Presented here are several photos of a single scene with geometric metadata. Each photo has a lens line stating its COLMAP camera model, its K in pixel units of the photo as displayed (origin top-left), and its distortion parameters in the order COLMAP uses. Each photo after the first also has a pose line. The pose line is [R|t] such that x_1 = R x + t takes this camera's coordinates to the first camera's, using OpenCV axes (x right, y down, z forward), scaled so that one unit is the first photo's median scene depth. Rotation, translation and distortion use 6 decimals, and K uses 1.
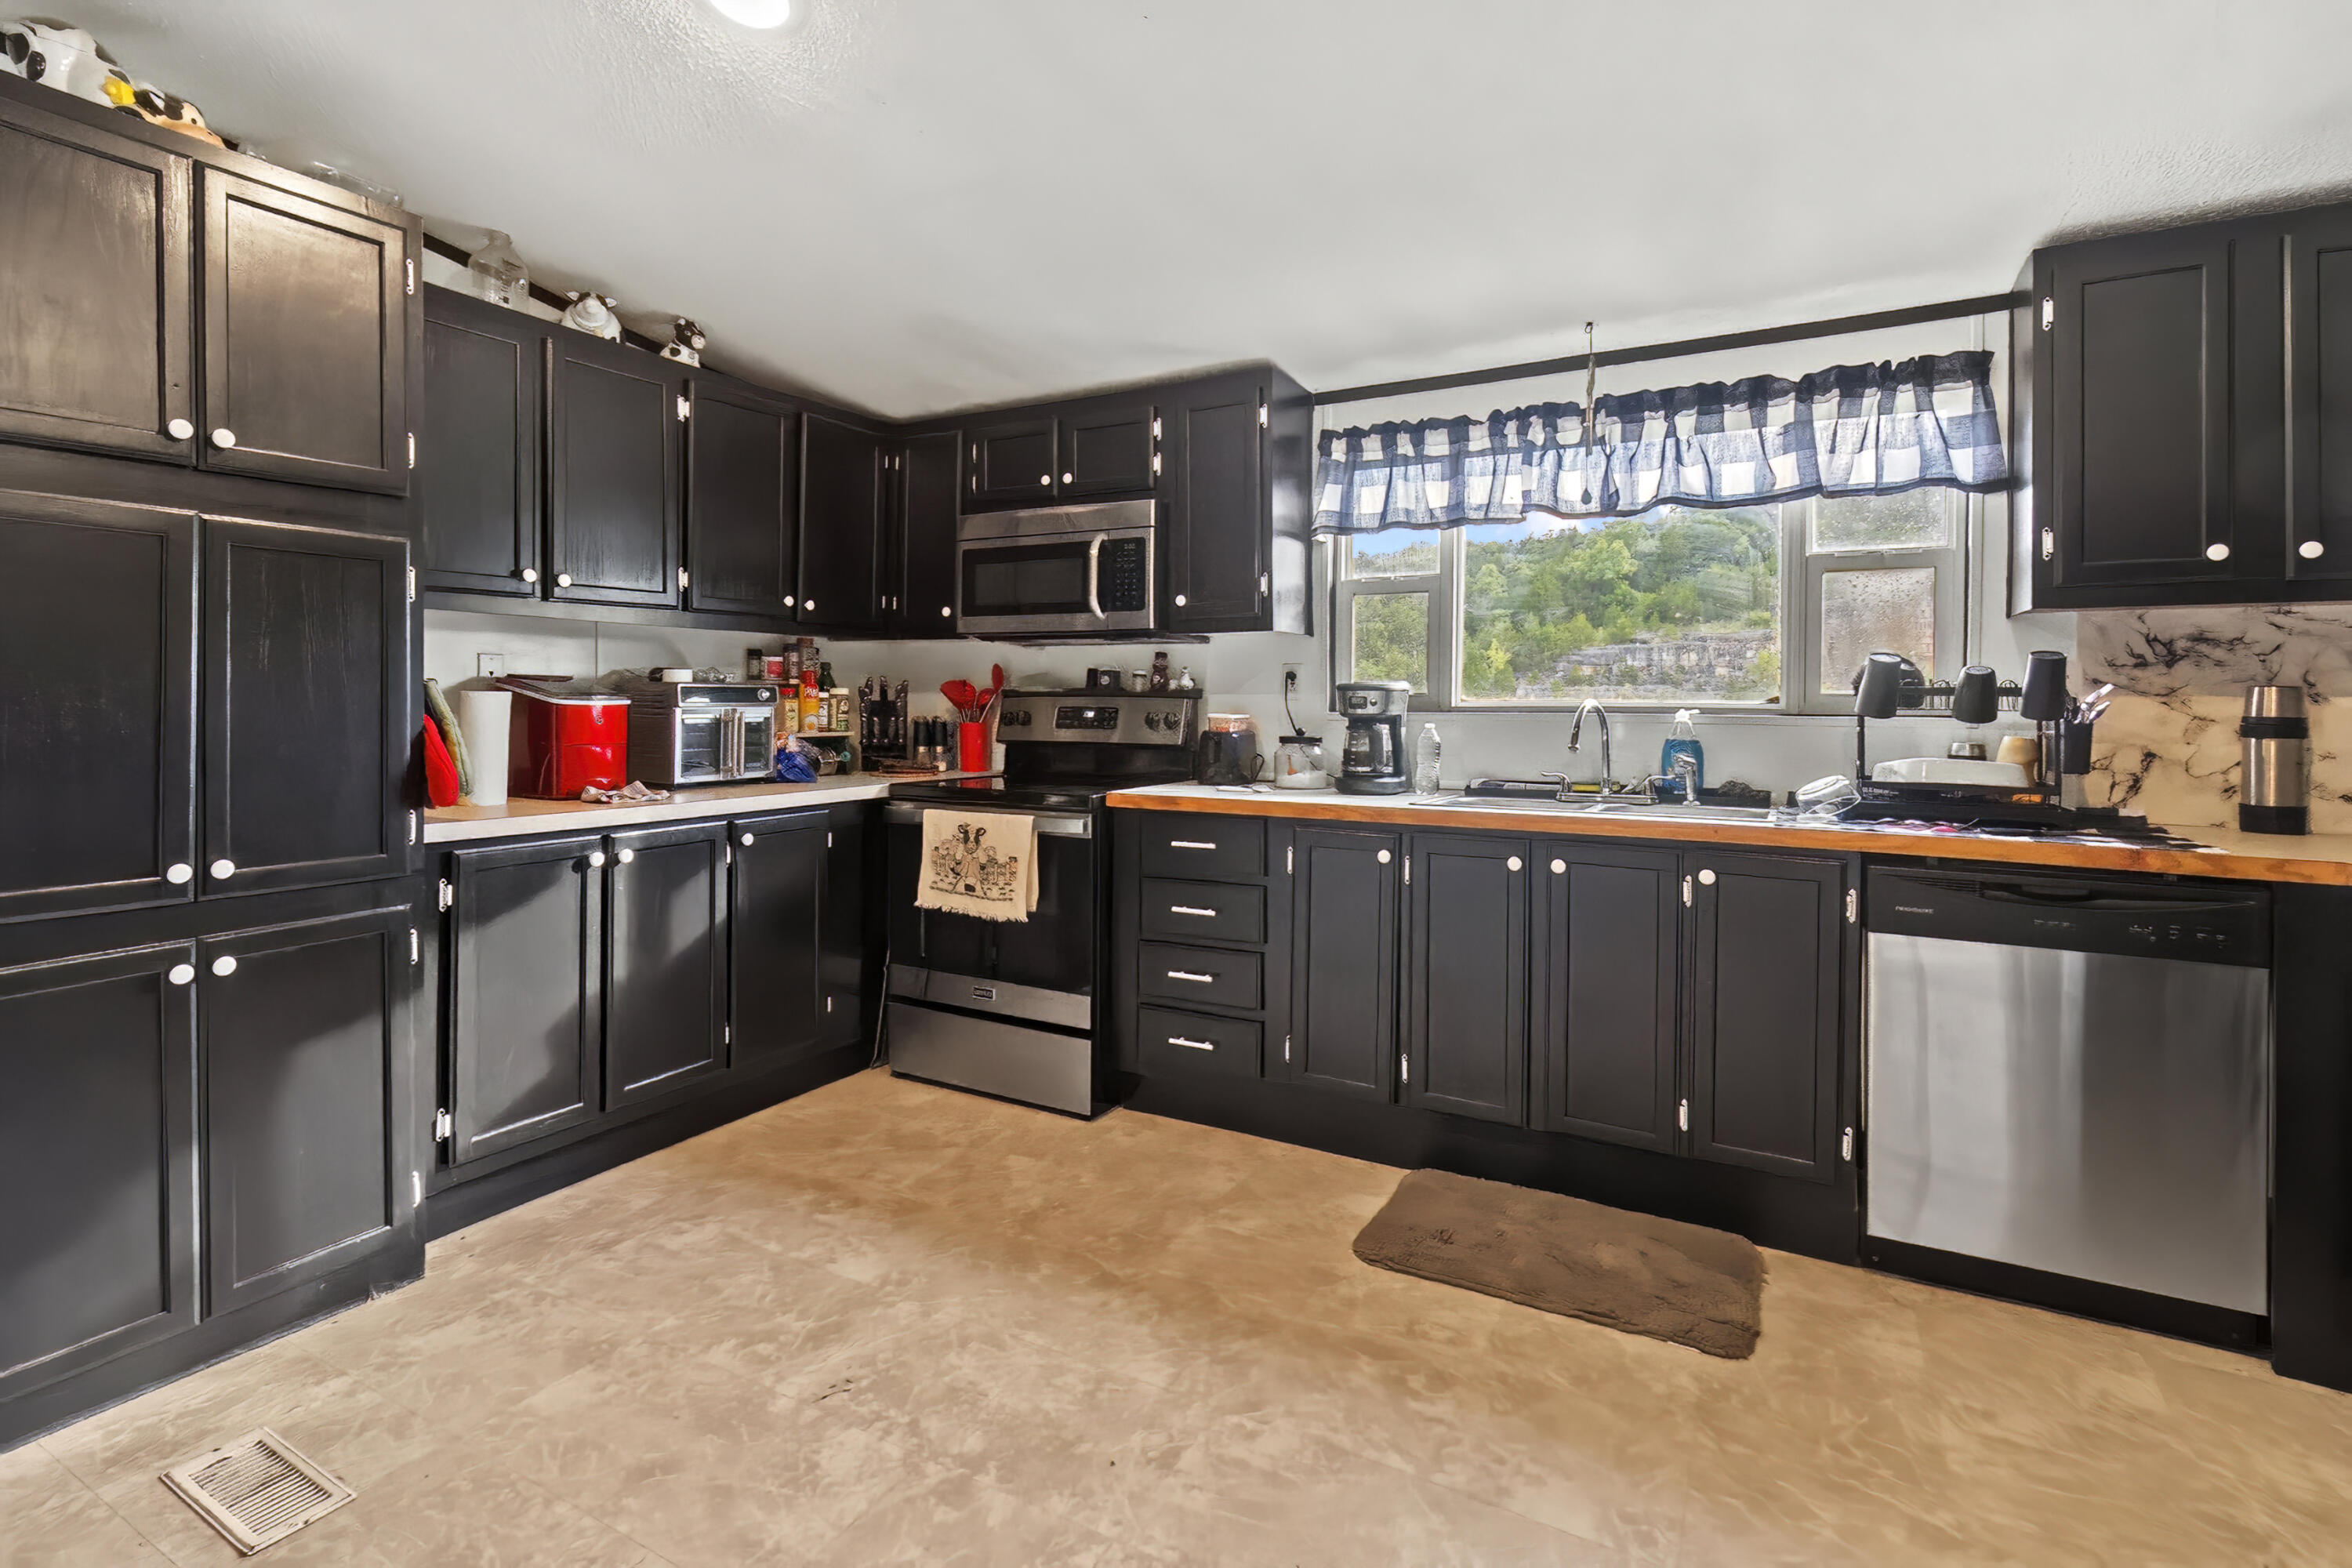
lens RADIAL K [[1136.0, 0, 1147.6], [0, 1136.0, 697.6], [0, 0, 1]] dist [-0.001307, -0.000286]
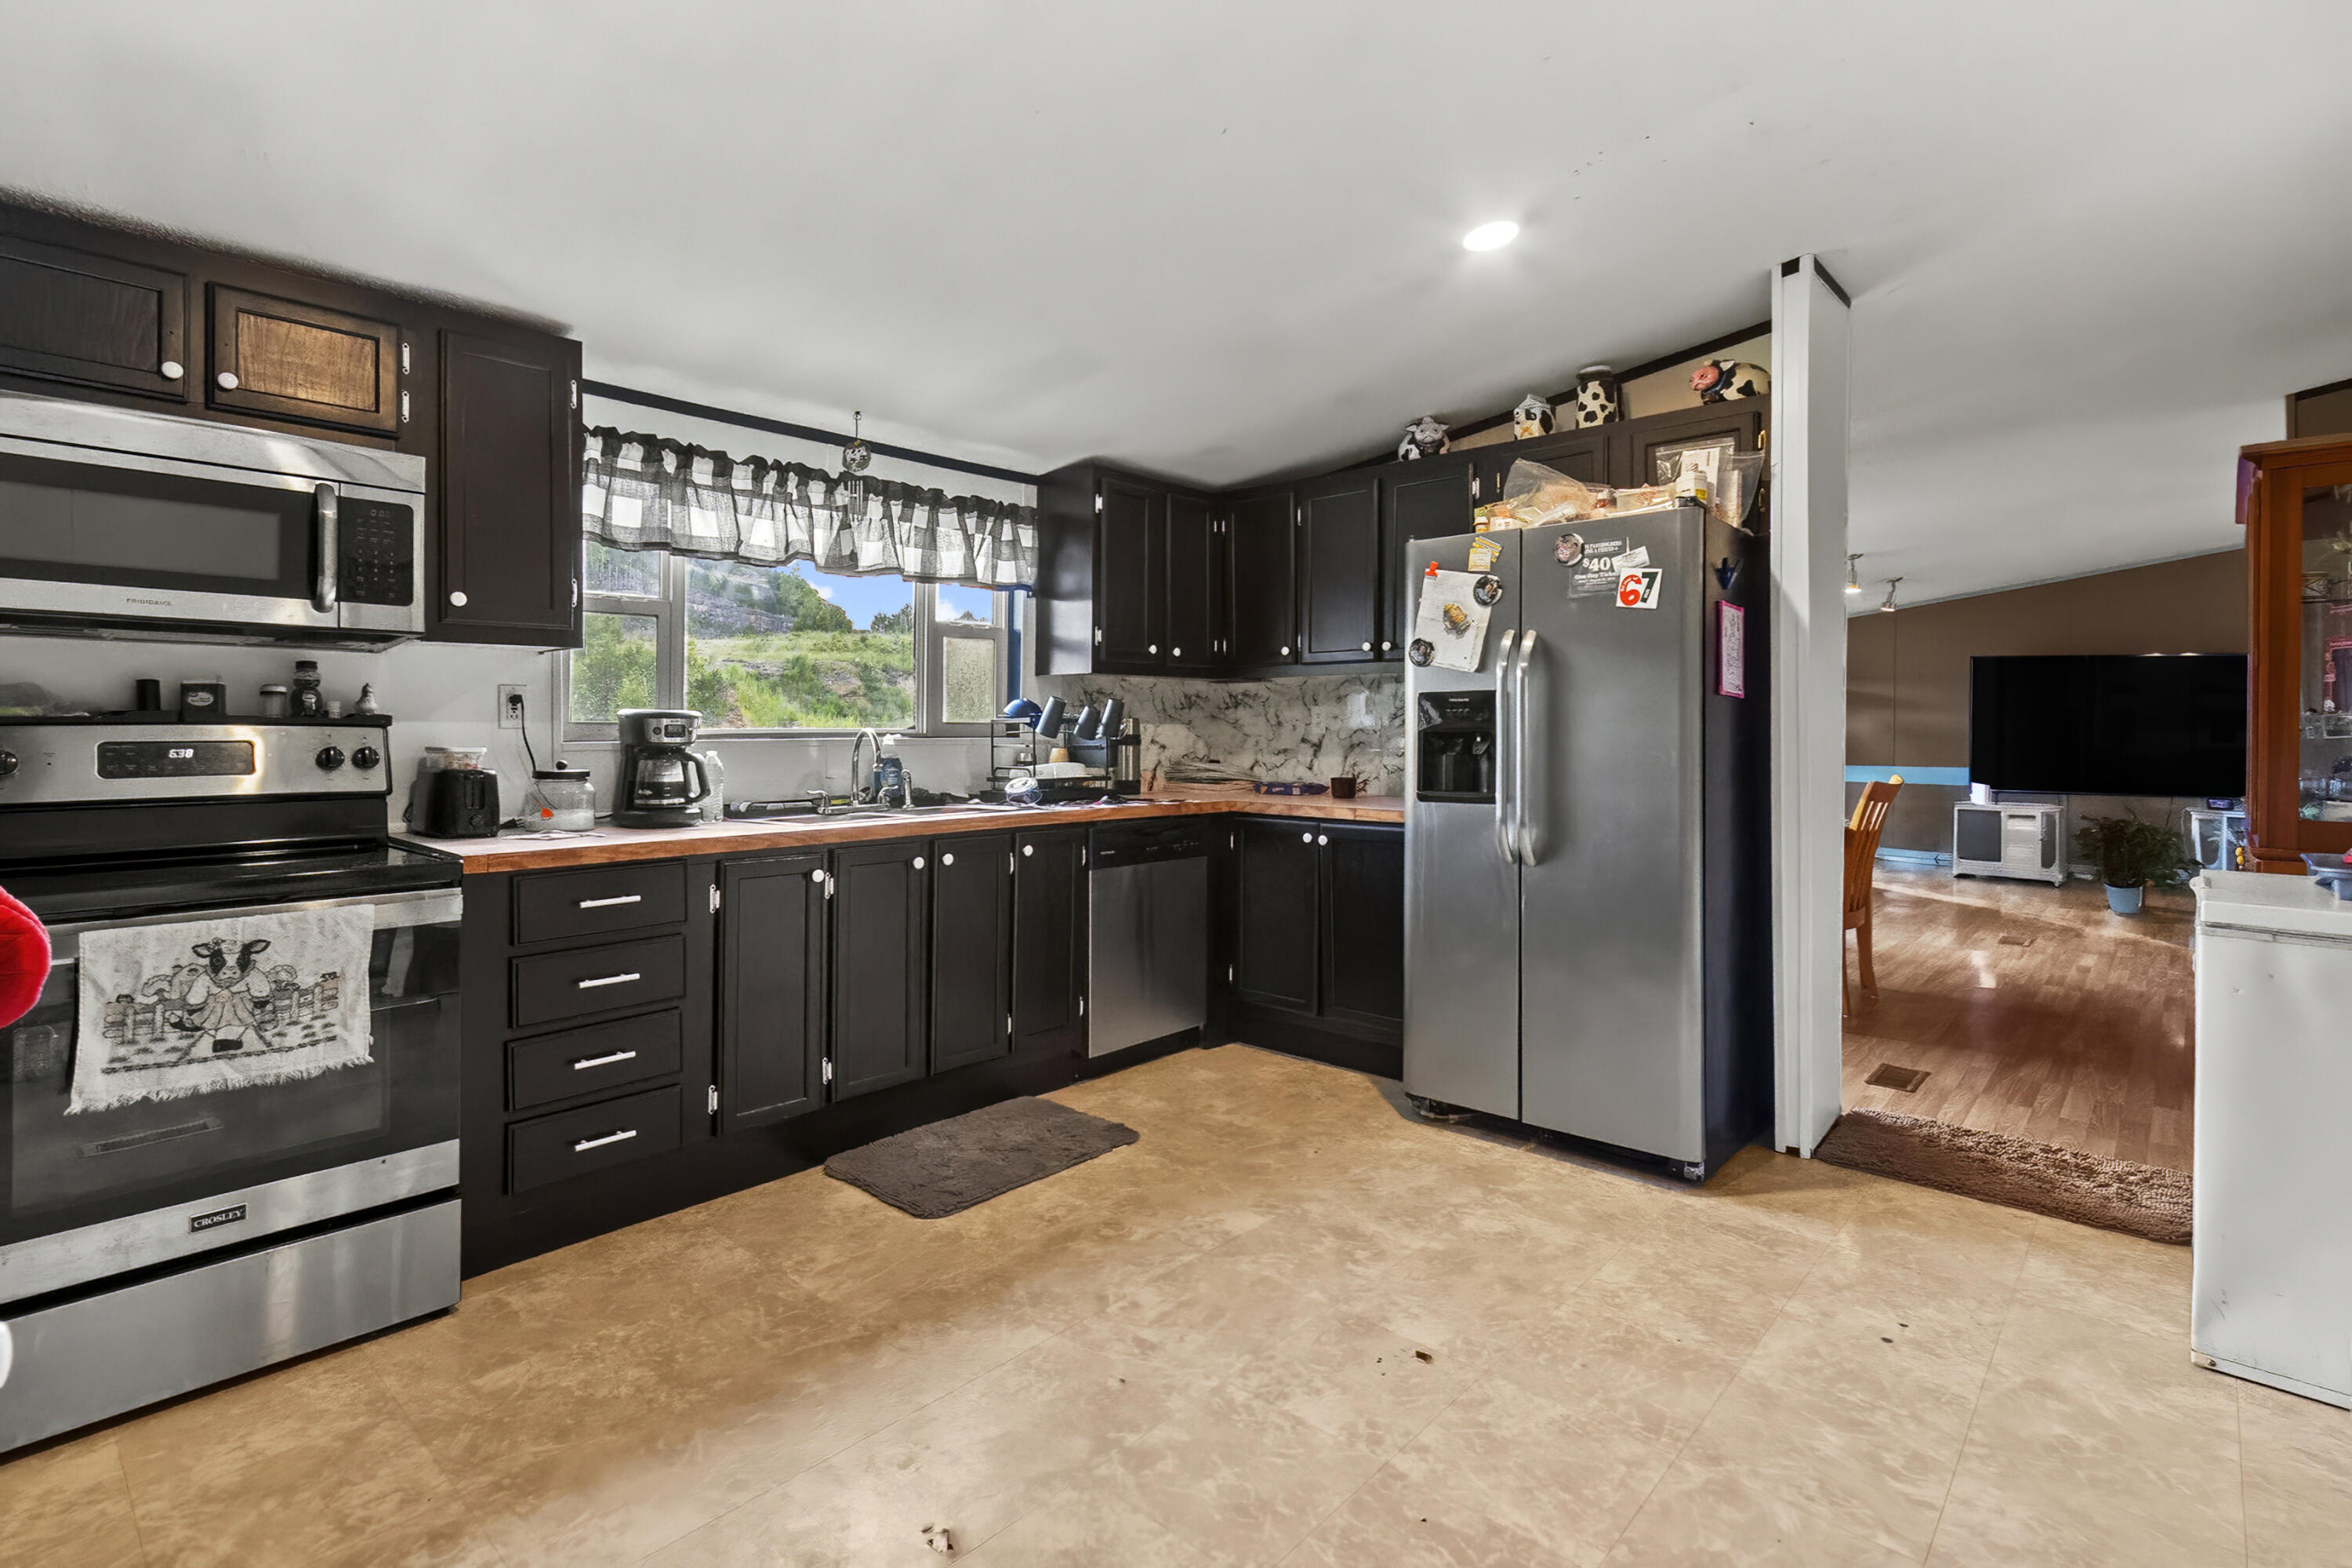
lens RADIAL K [[1124.9, 0, 1176.8], [0, 1124.9, 722.7], [0, 0, 1]] dist [0.001911, -0.000466]
pose [[0.203903, -0.000977, 0.978991, -0.713679], [-0.001685, 0.999998, 0.001349, -0.004713], [-0.978990, -0.001925, 0.203901, 0.436742]]
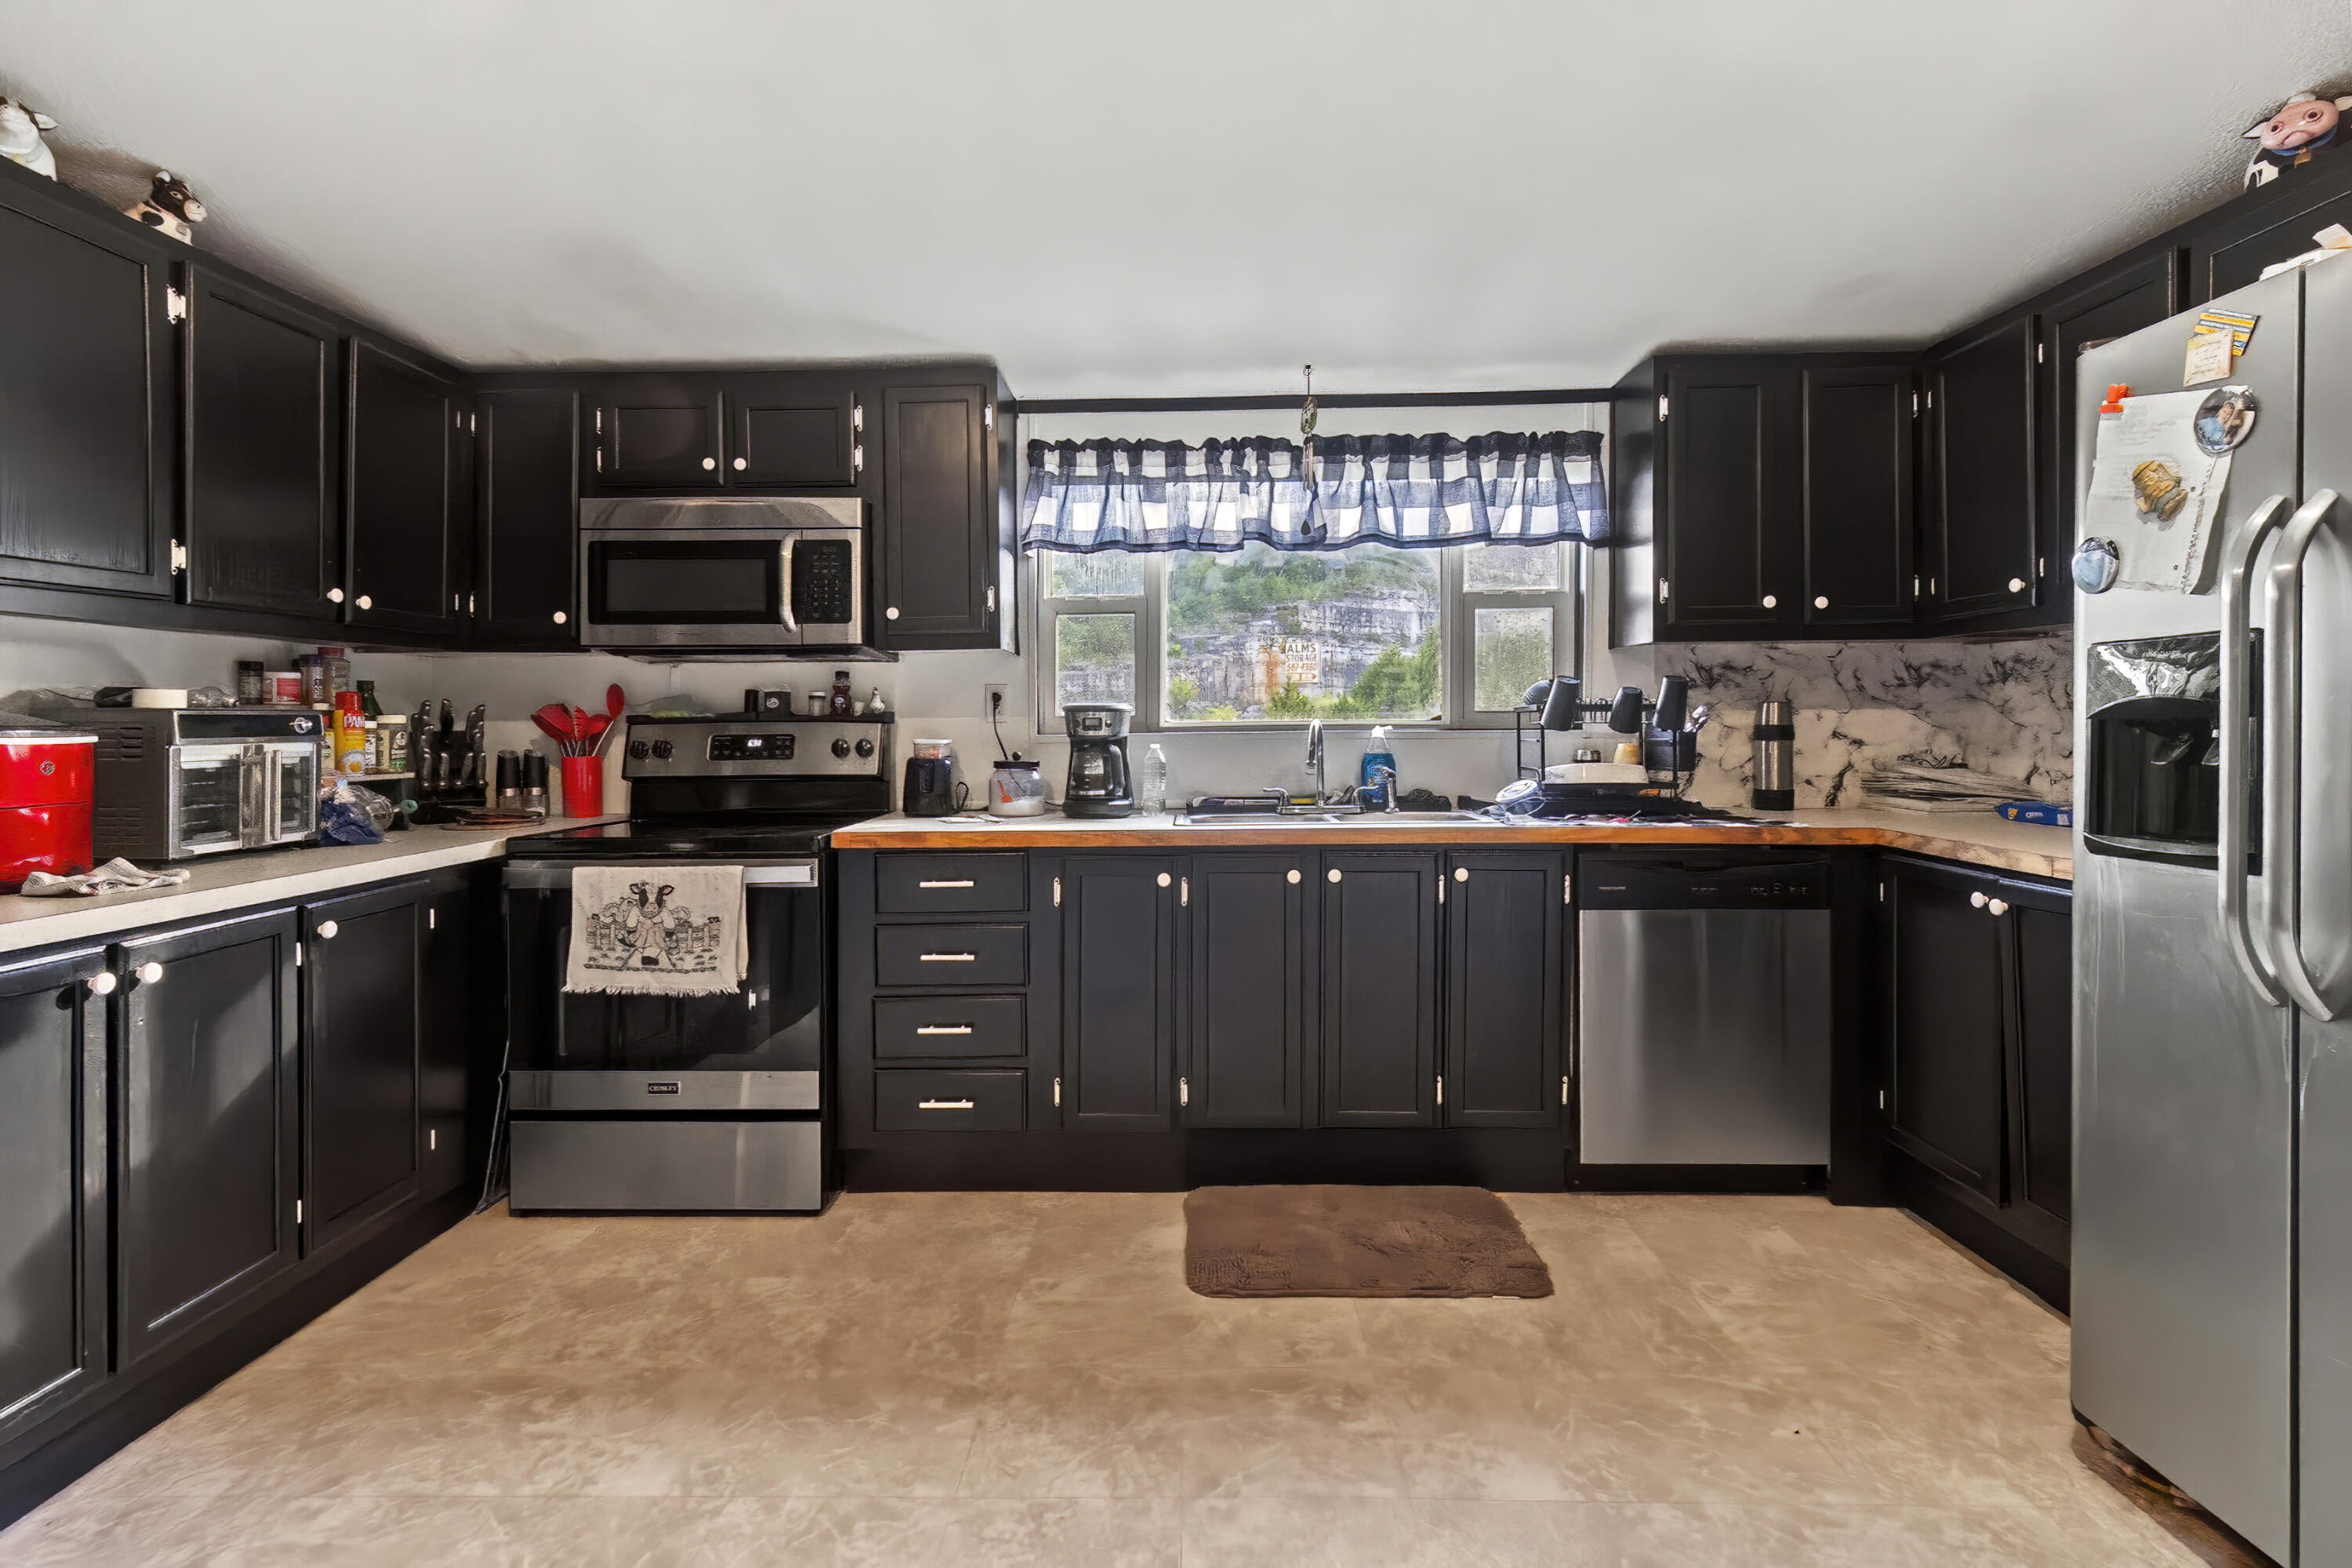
lens RADIAL K [[1124.9, 0, 1176.8], [0, 1124.9, 722.7], [0, 0, 1]] dist [0.001911, -0.000466]
pose [[0.874828, -0.013639, 0.484242, -0.239917], [0.012285, 0.999907, 0.005971, -0.001931], [-0.484278, 0.000725, 0.874914, 0.135446]]
